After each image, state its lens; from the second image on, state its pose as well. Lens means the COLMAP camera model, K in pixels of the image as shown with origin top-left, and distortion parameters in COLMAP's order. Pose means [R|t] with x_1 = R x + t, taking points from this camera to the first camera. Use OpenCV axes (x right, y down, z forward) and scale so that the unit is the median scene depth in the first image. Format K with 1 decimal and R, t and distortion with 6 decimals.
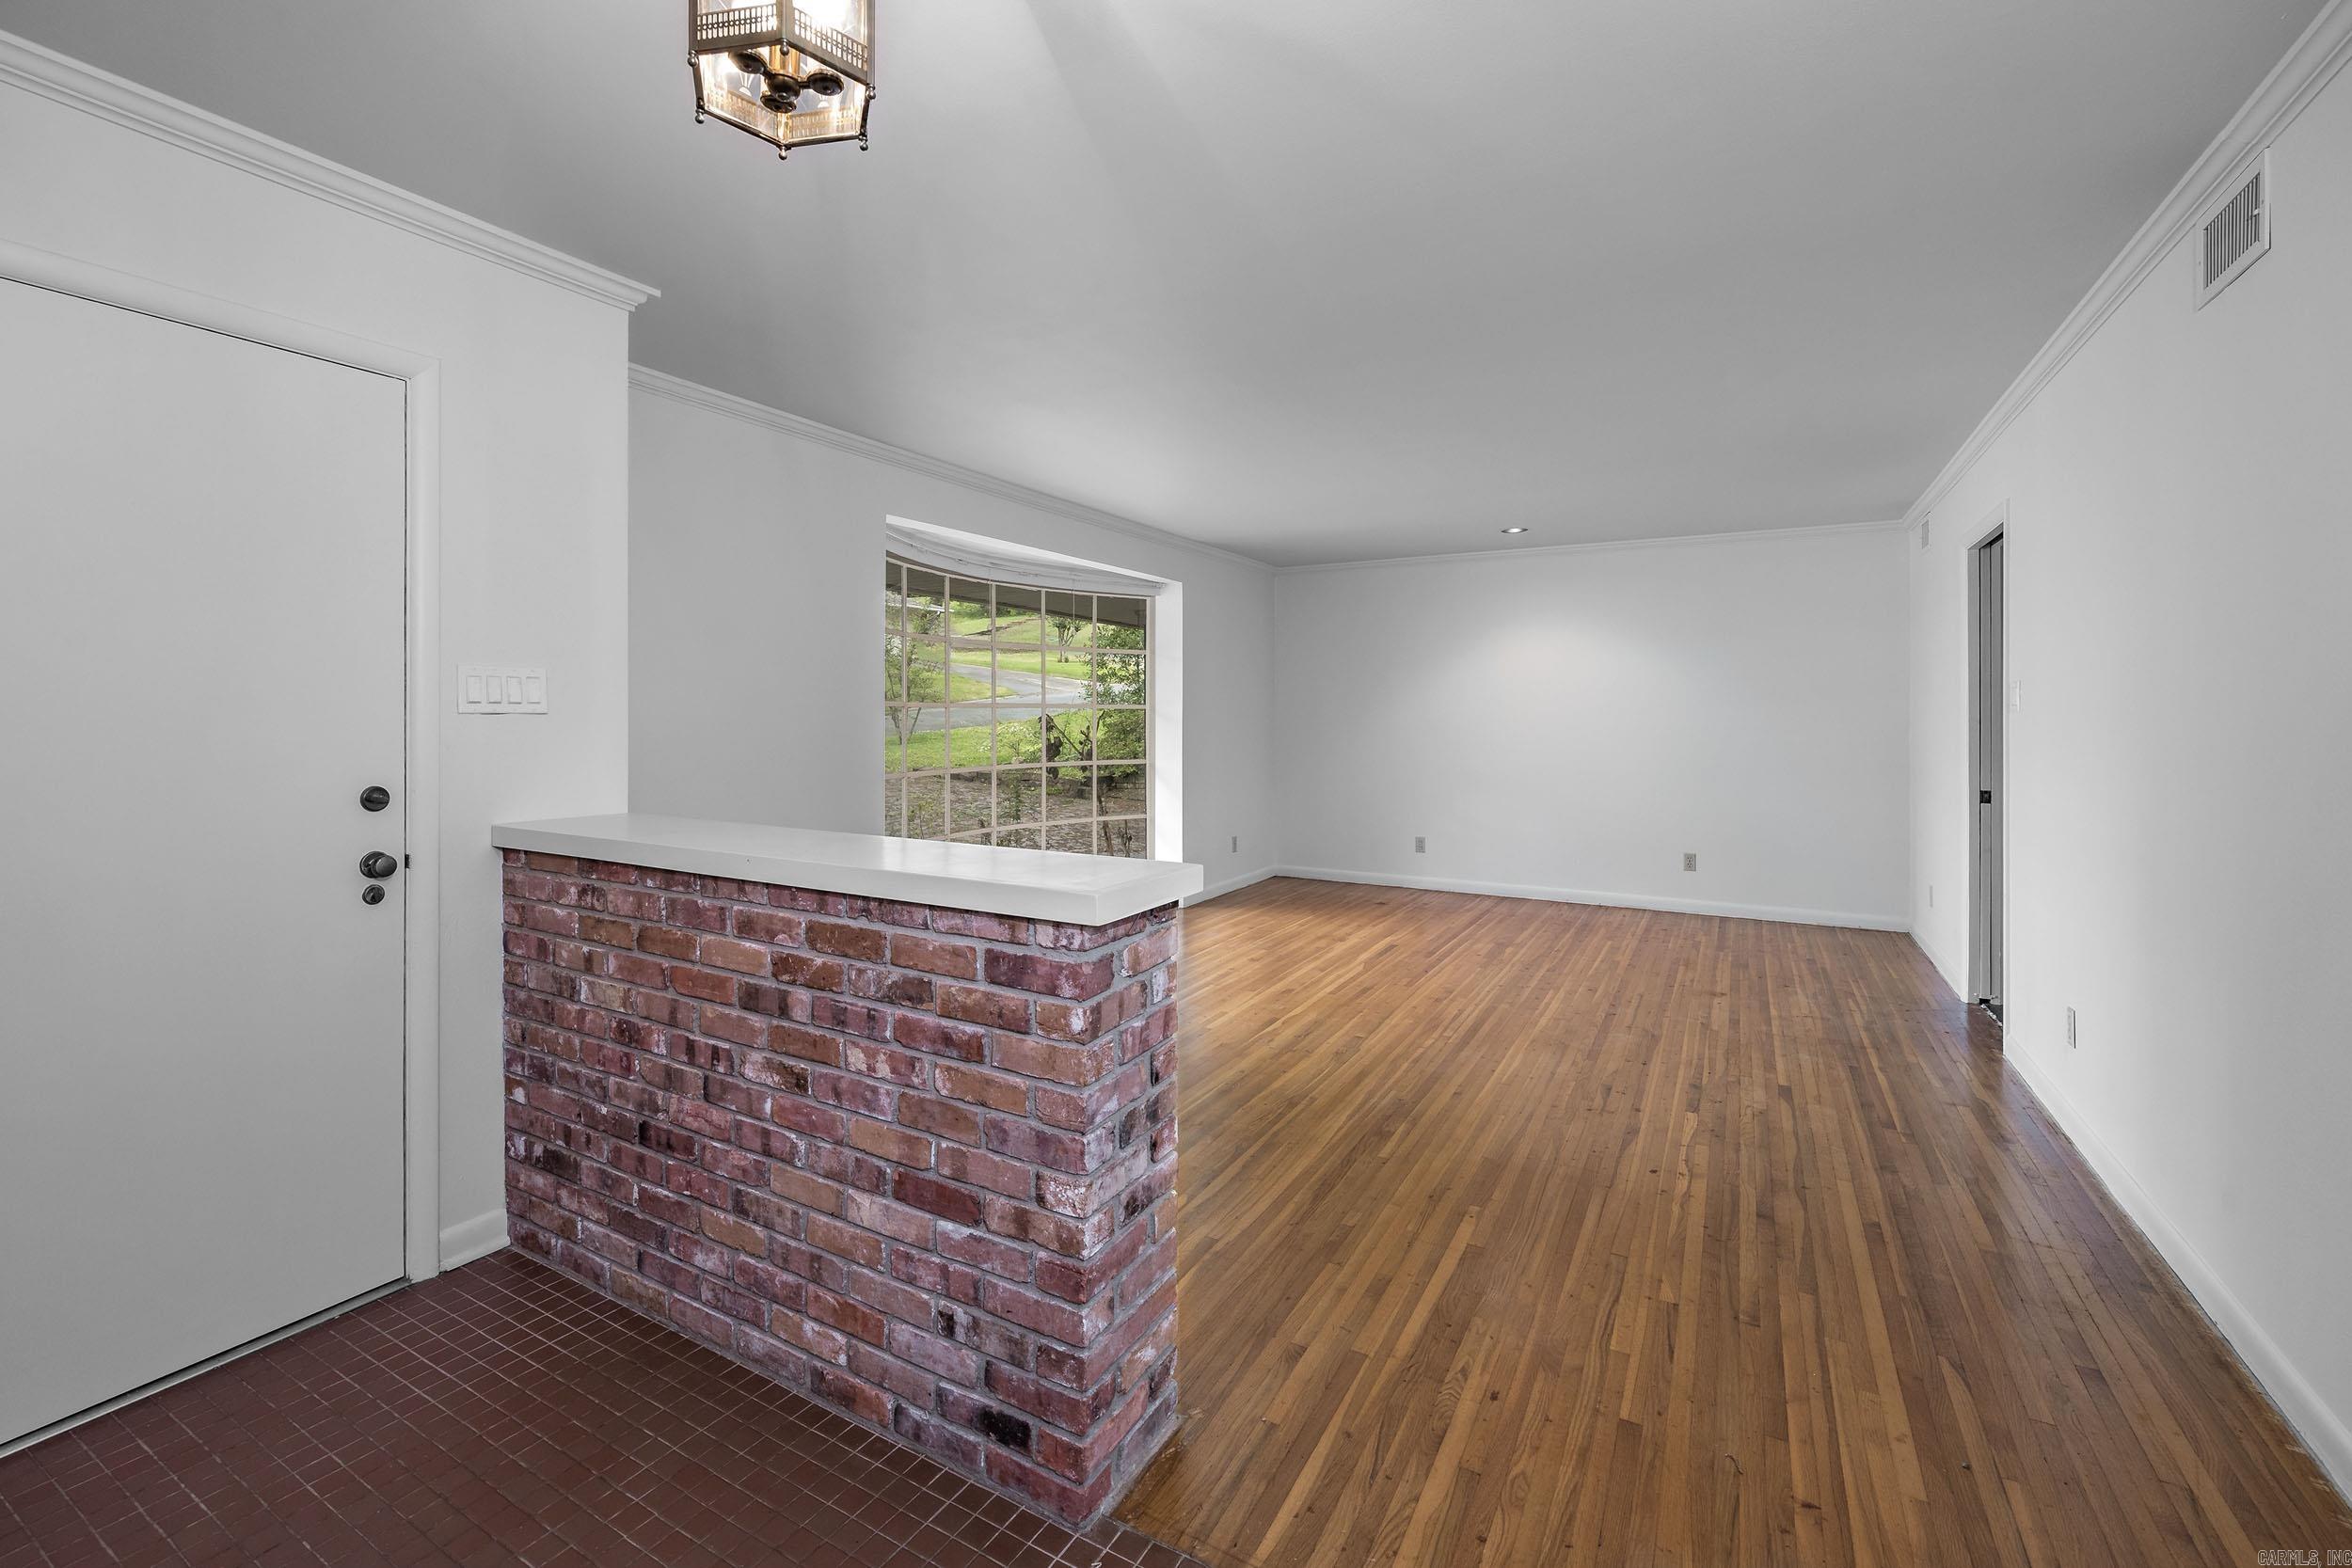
lens RADIAL K [[1014.0, 0, 1137.0], [0, 1014.0, 722.9], [0, 0, 1]] dist [-0.001181, -0.000086]
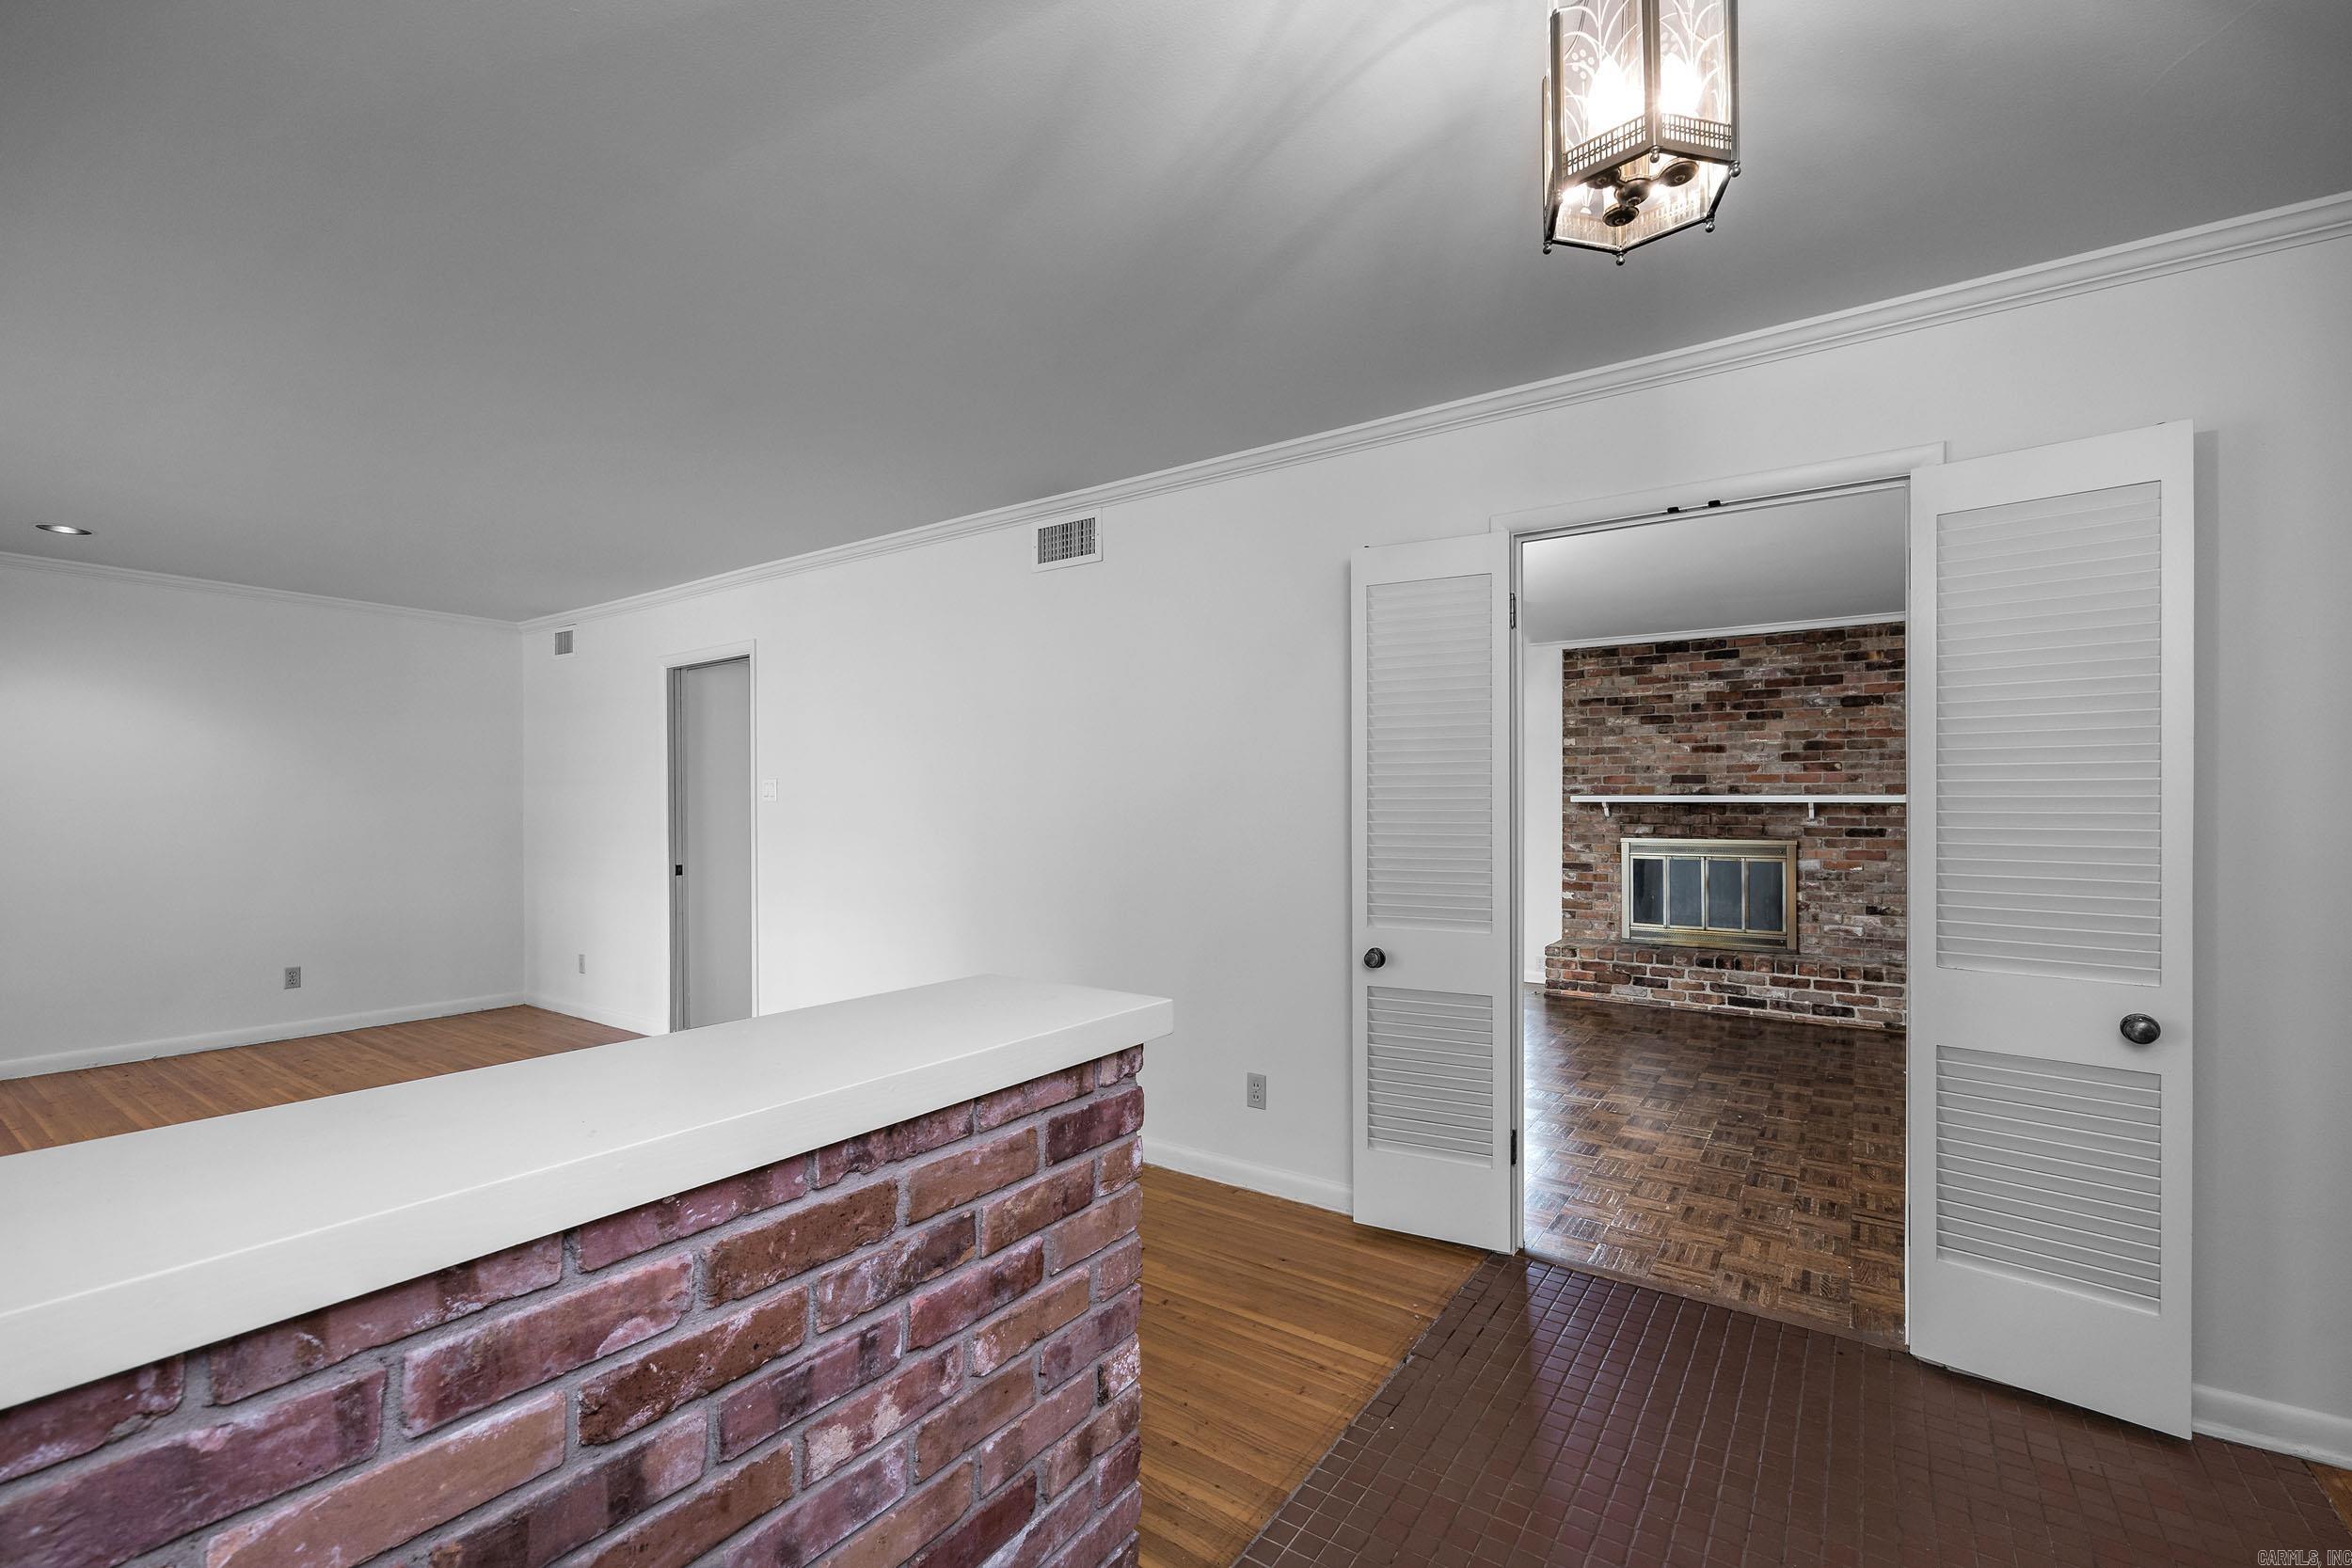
lens RADIAL K [[979.4, 0, 1174.4], [0, 979.4, 799.3], [0, 0, 1]] dist [-0.001290, -0.000038]
pose [[0.076265, 0.004962, 0.997075, -0.810522], [0.006320, 0.999965, -0.005460, -0.007421], [-0.997068, 0.006718, 0.076231, 0.807957]]
